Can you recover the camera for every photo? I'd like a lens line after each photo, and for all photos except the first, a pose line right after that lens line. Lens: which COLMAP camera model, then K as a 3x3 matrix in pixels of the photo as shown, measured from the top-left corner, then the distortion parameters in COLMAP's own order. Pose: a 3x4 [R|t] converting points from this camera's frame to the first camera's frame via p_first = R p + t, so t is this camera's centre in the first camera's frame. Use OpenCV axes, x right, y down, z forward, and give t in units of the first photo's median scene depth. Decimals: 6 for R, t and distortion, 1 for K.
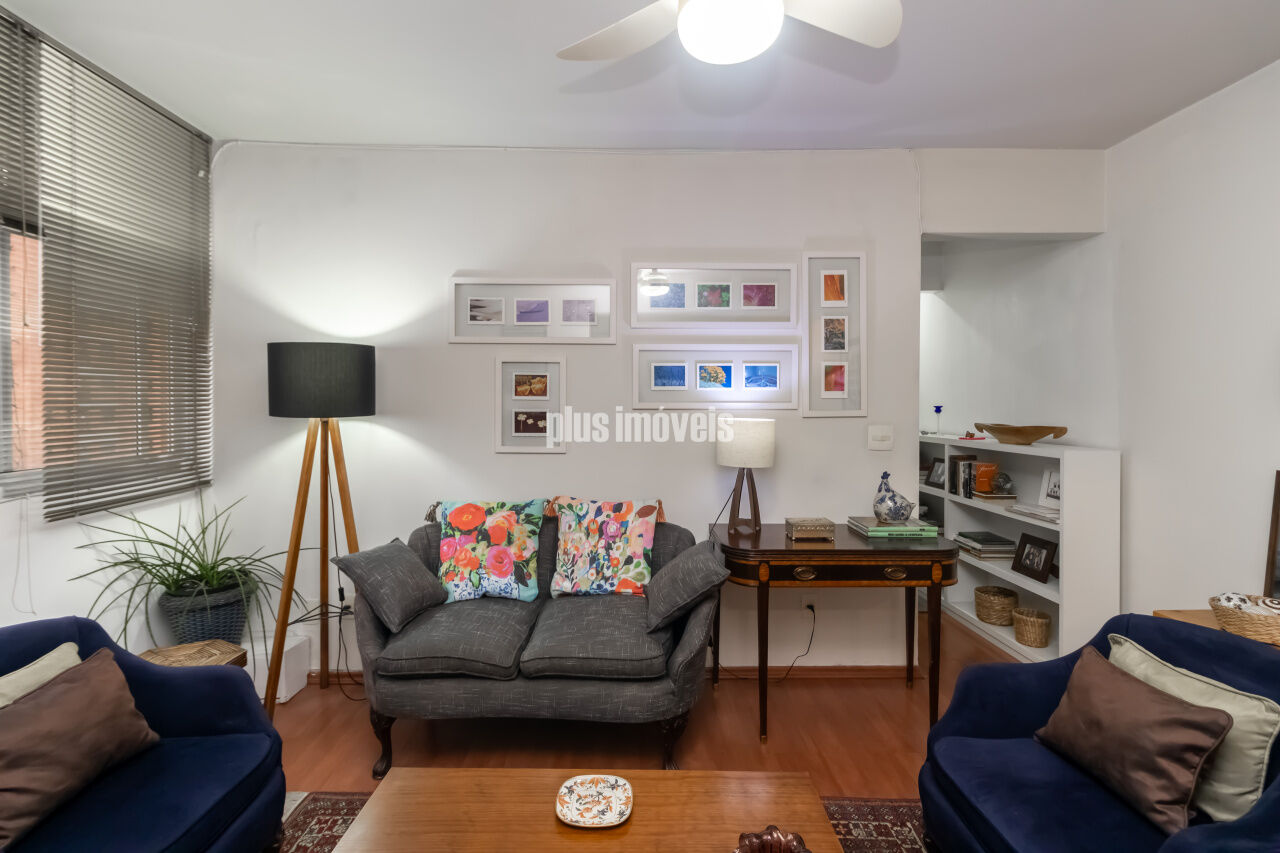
lens RADIAL K [[590.1, 0, 632.3], [0, 590.1, 405.2], [0, 0, 1]] dist [0.004139, 0.000317]
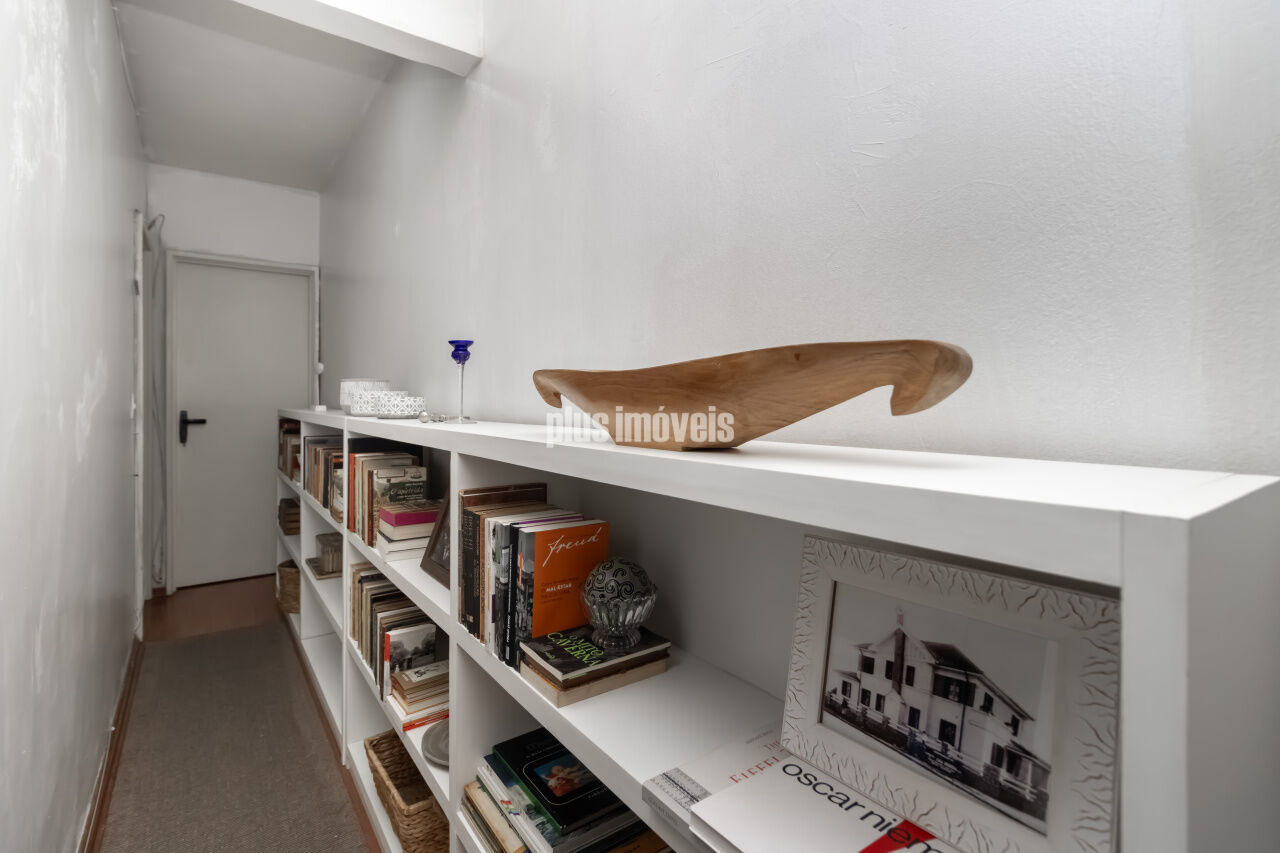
lens RADIAL K [[595.5, 0, 637.1], [0, 595.5, 402.6], [0, 0, 1]] dist [0.000853, 0.000038]
pose [[0.812043, -0.003328, 0.583588, 0.629072], [0.001407, 0.999992, 0.003745, 0.059591], [-0.583596, -0.002220, 0.812041, 1.029450]]
